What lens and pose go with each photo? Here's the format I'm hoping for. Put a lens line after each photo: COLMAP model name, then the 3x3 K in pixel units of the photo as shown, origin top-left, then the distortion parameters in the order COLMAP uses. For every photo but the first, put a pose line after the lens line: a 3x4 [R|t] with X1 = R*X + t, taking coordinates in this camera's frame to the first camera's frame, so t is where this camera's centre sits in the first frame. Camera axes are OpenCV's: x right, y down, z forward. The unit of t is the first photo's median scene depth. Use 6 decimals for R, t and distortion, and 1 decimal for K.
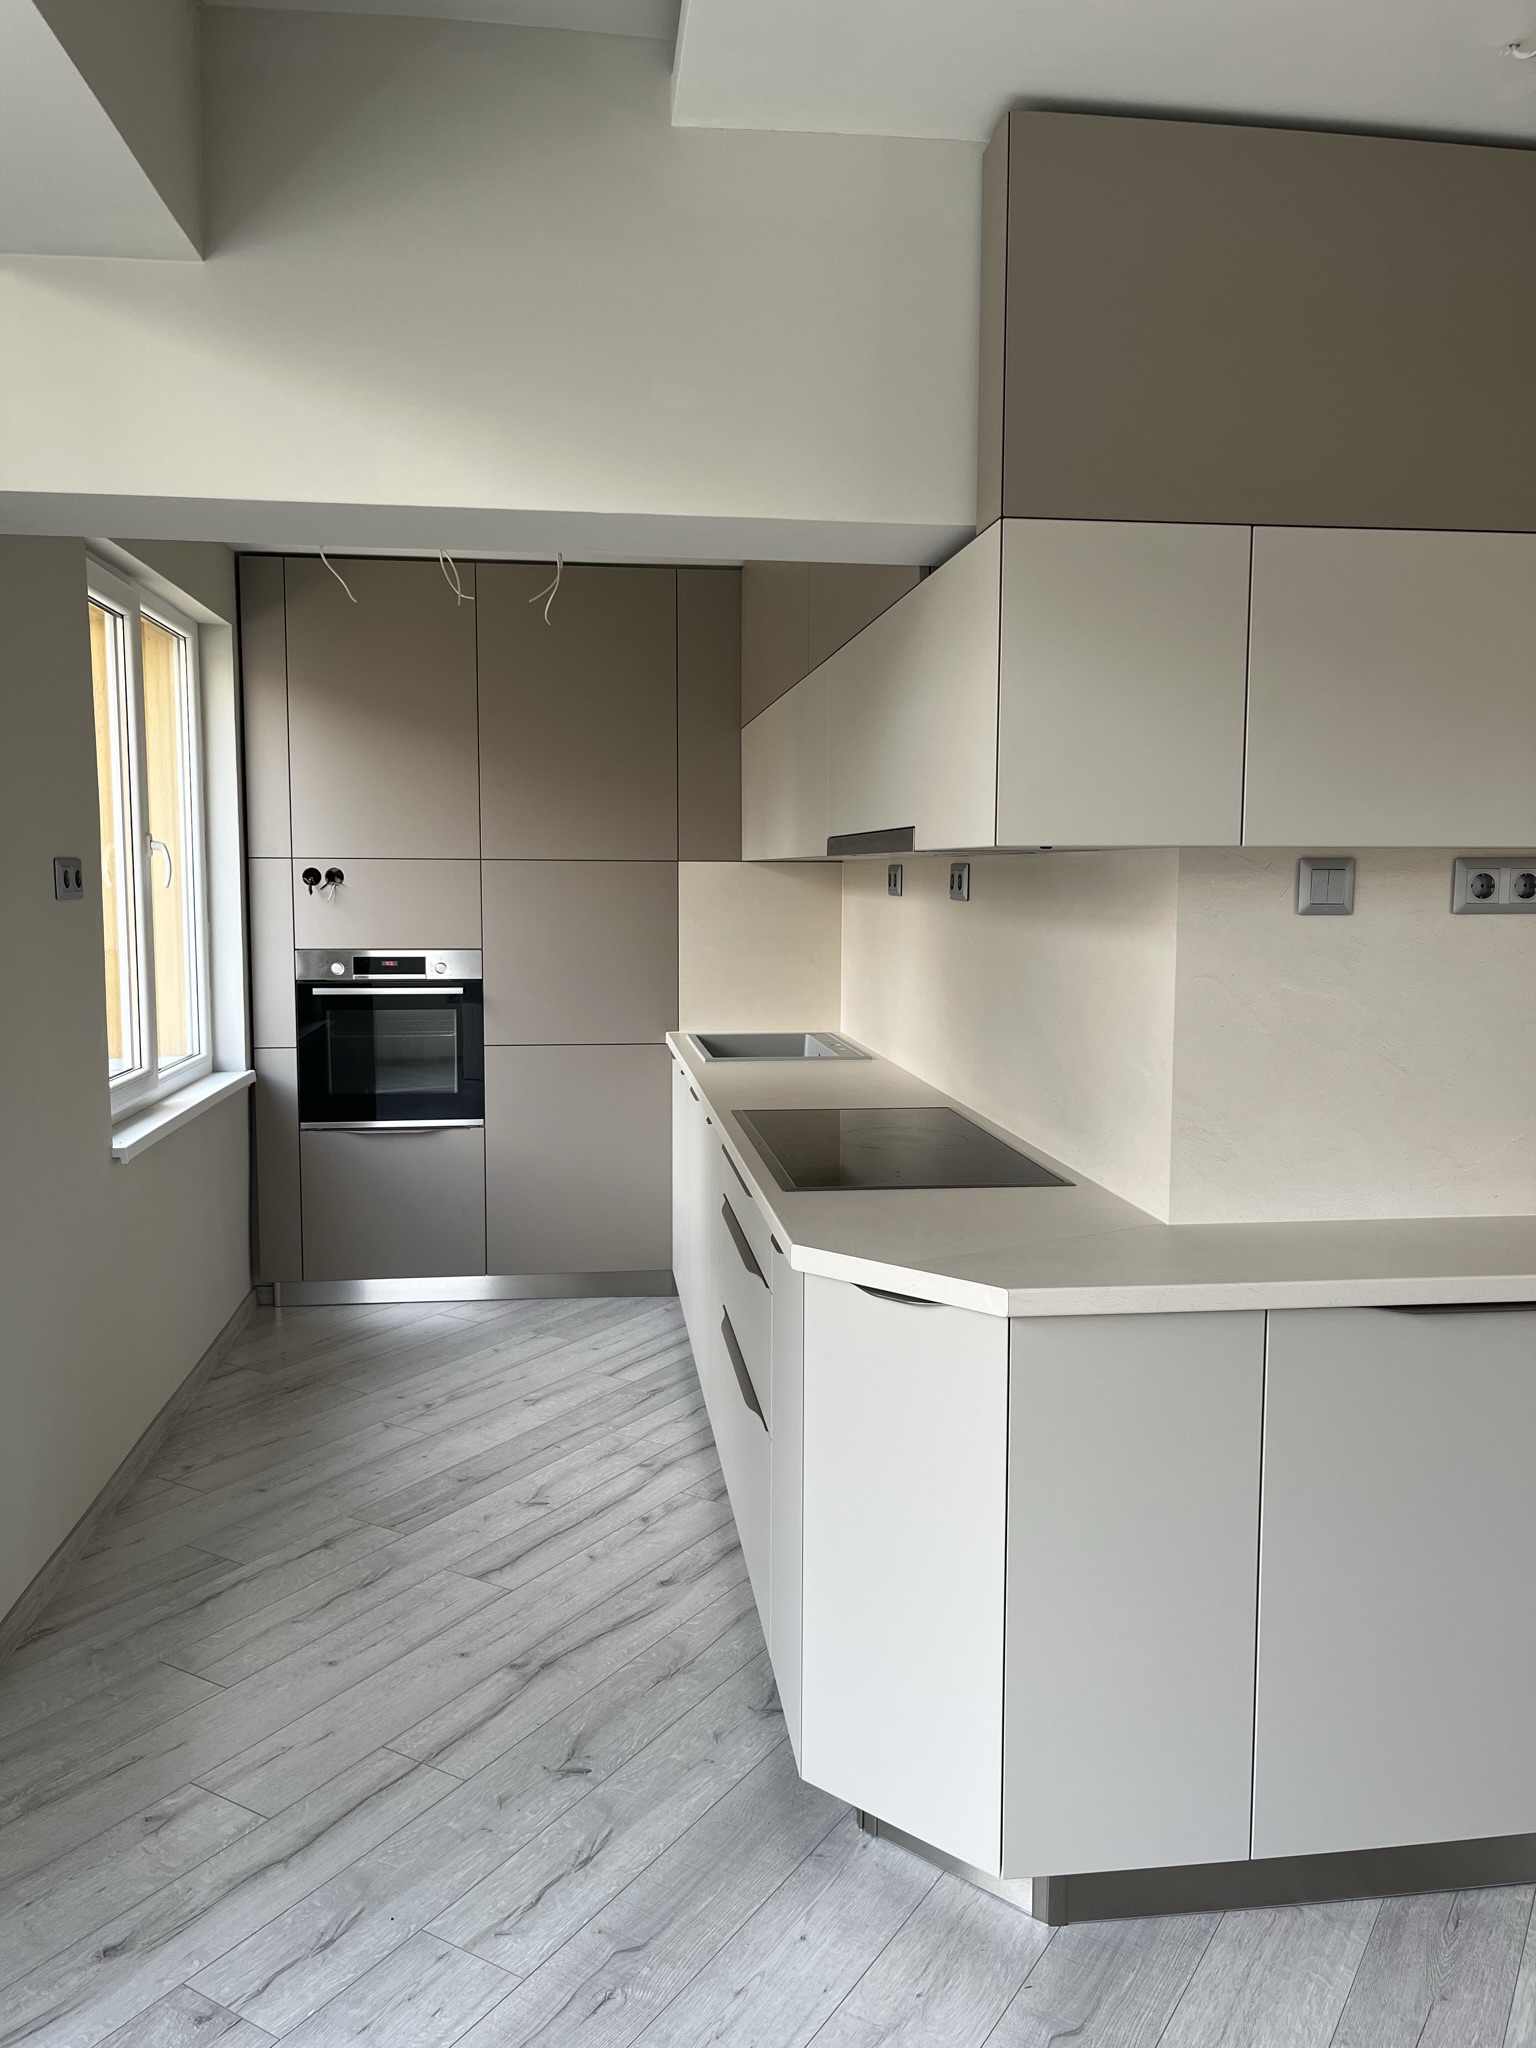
lens RADIAL K [[1549.1, 0, 775.1], [0, 1549.1, 1027.8], [0, 0, 1]] dist [0.061688, -0.085477]
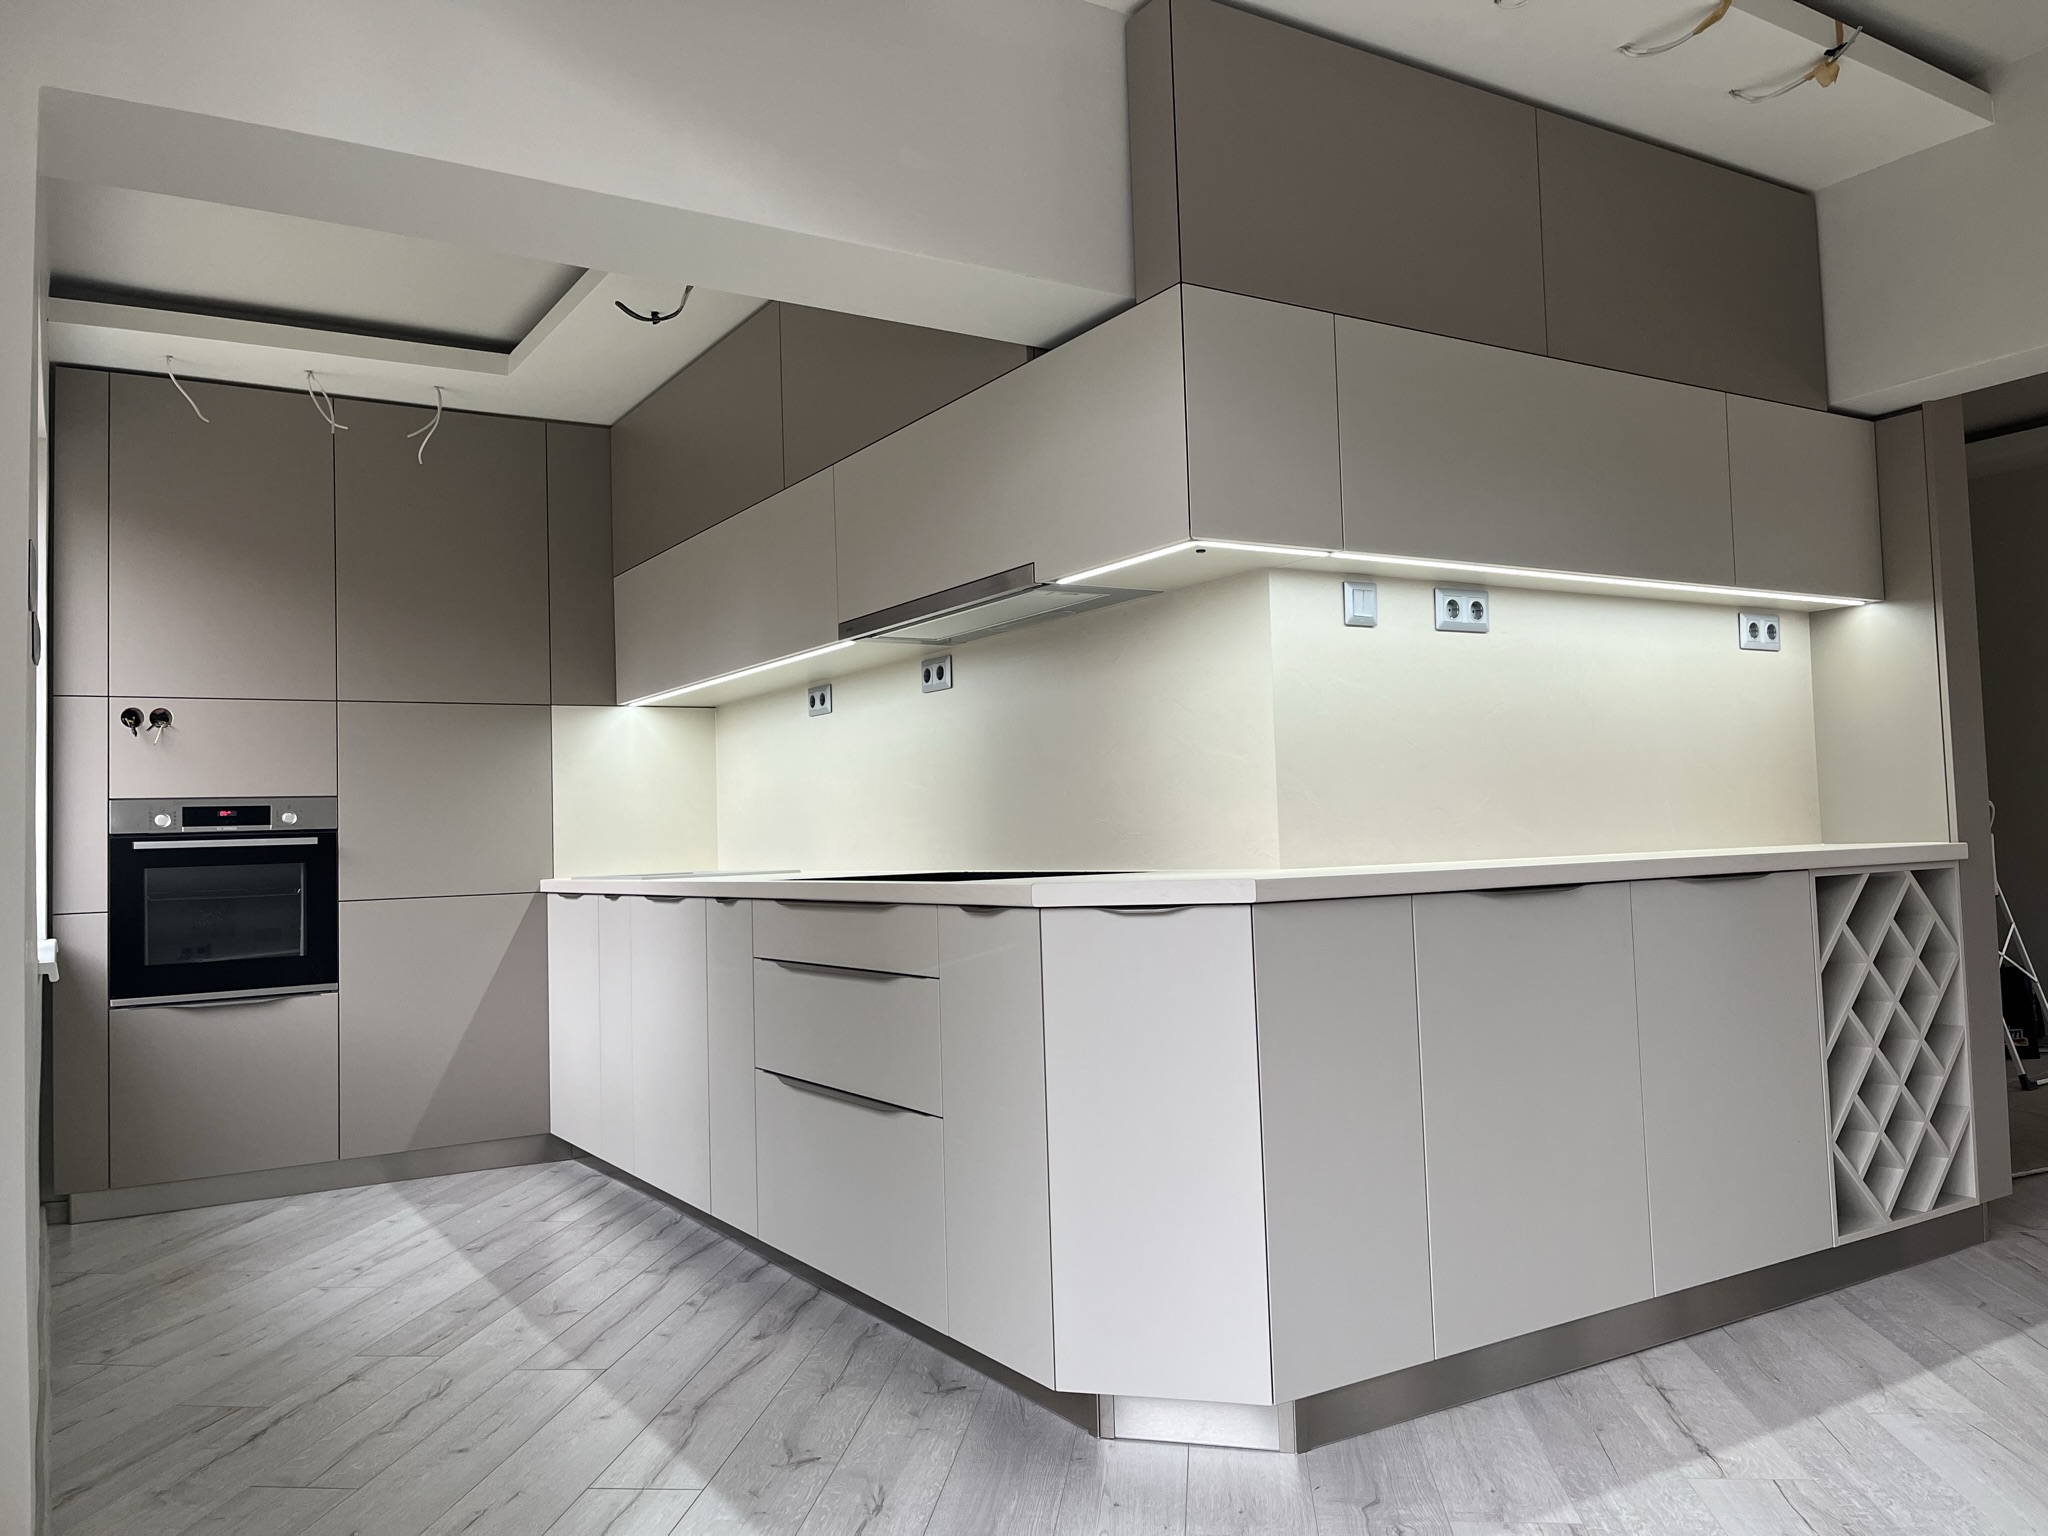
lens RADIAL K [[1549.1, 0, 1033.7], [0, 1549.1, 762.0], [0, 0, 1]] dist [0.061688, -0.085477]
pose [[0.907148, -0.011615, 0.420650, -0.312545], [0.077928, 0.986966, -0.140803, 0.142593], [-0.413532, 0.160510, 0.896230, -0.019407]]
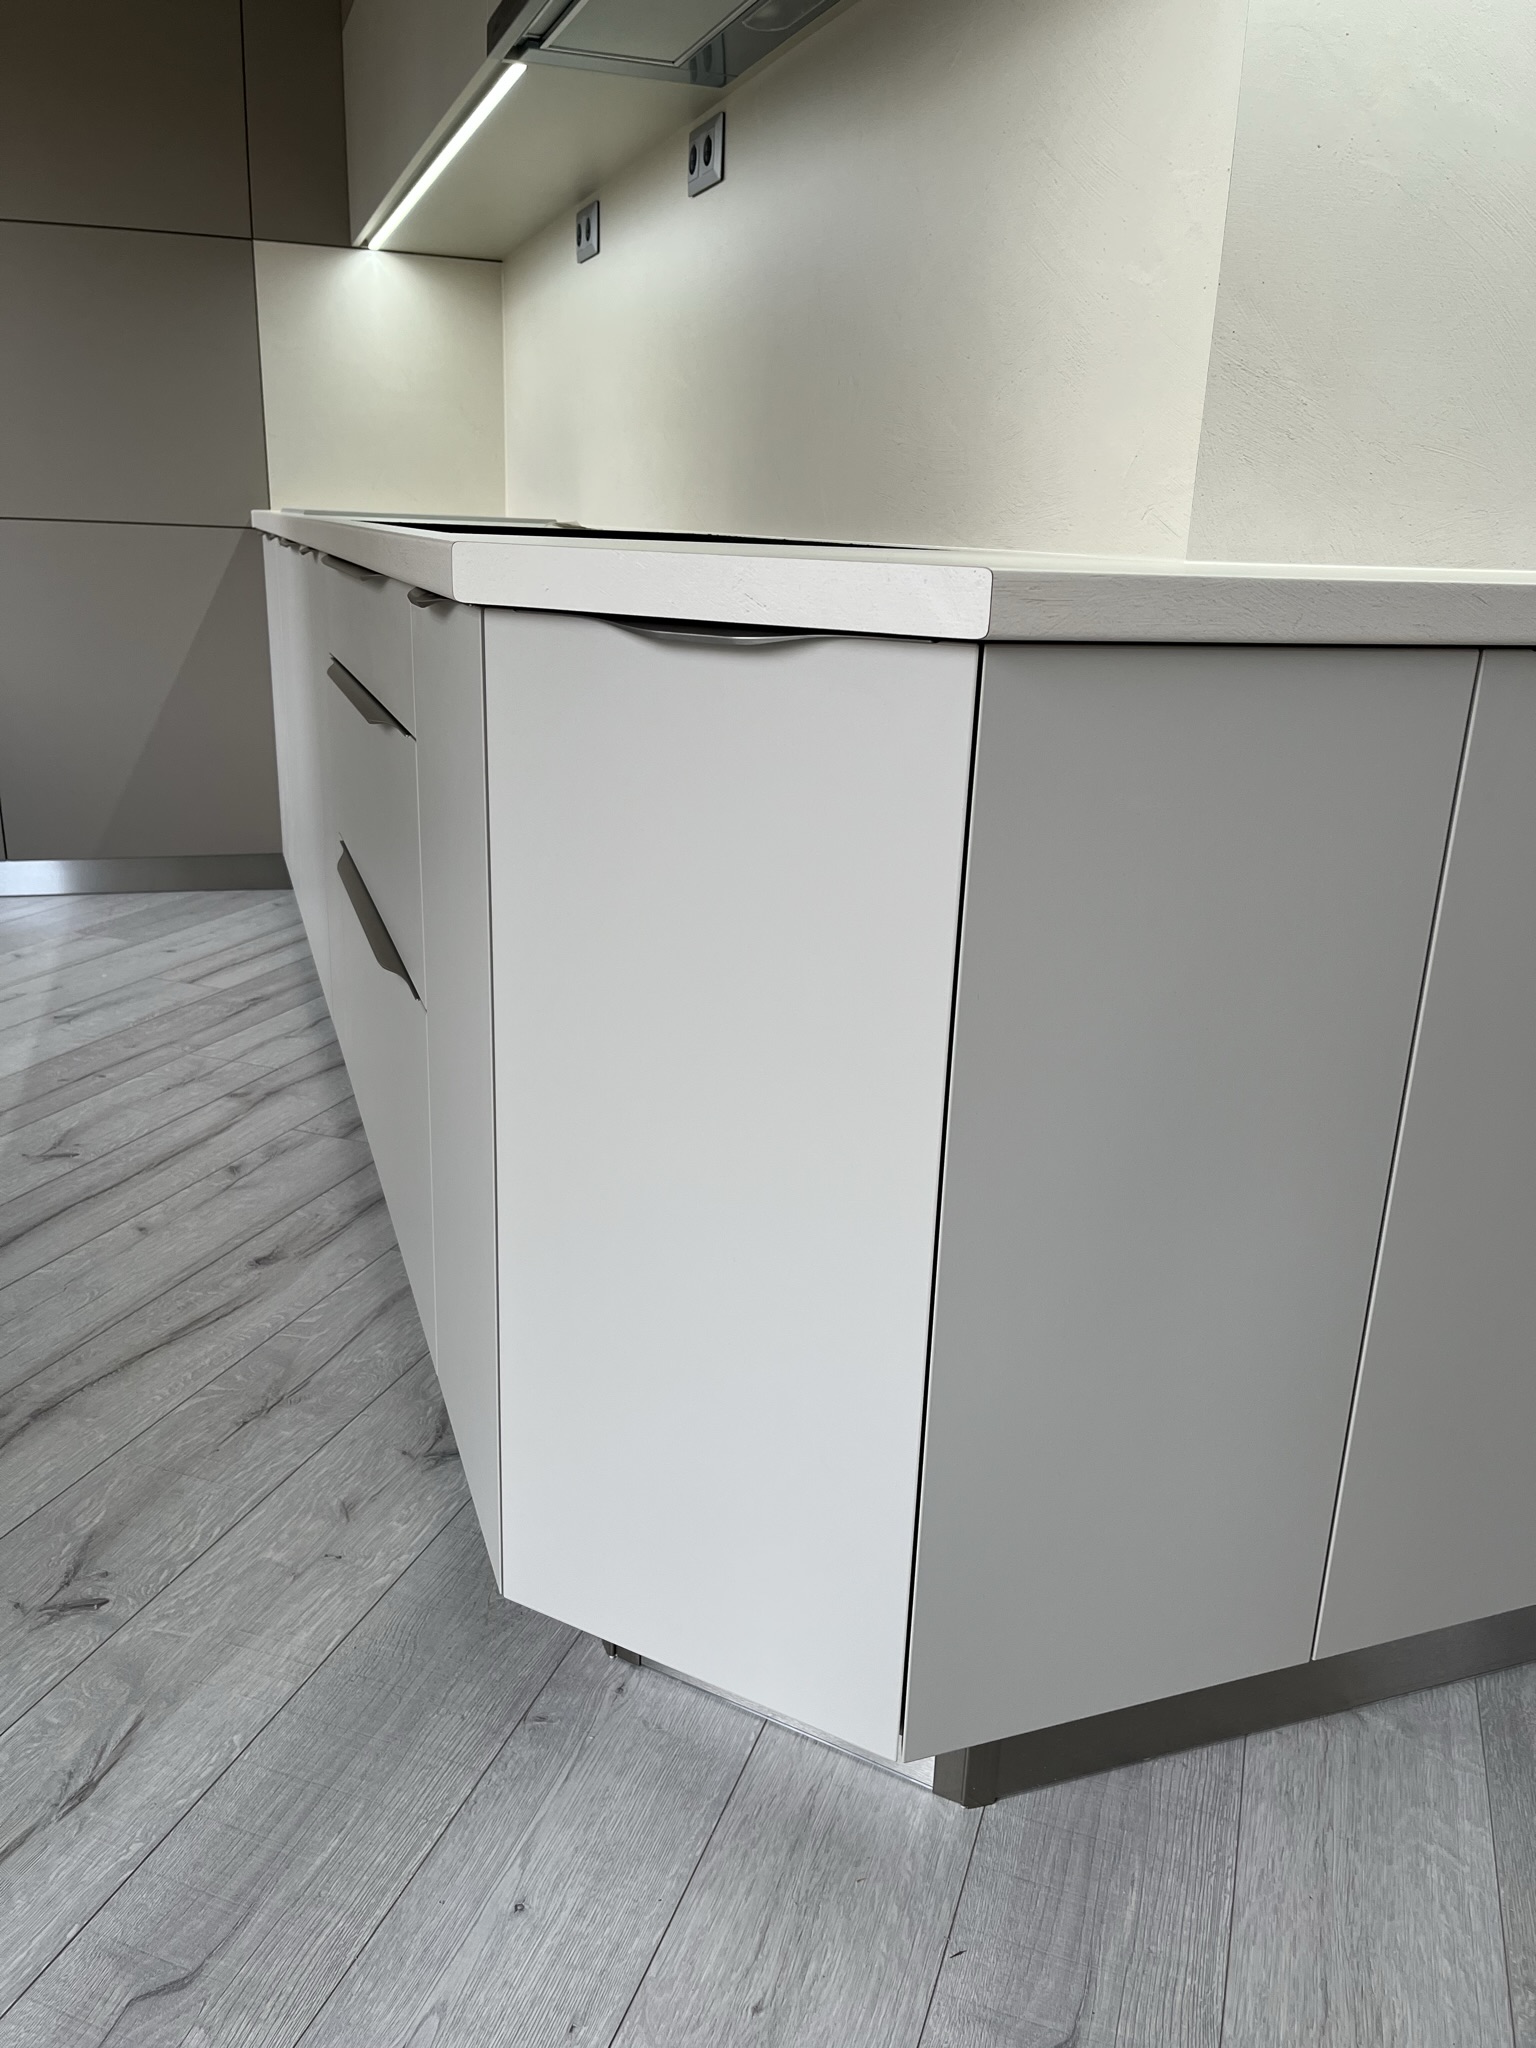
lens RADIAL K [[1549.1, 0, 780.6], [0, 1549.1, 1029.5], [0, 0, 1]] dist [0.061688, -0.085477]
pose [[0.975358, -0.036573, 0.217577, 0.000084], [-0.011296, 0.976594, 0.214795, 0.121073], [-0.220340, -0.211960, 0.952115, 0.356497]]
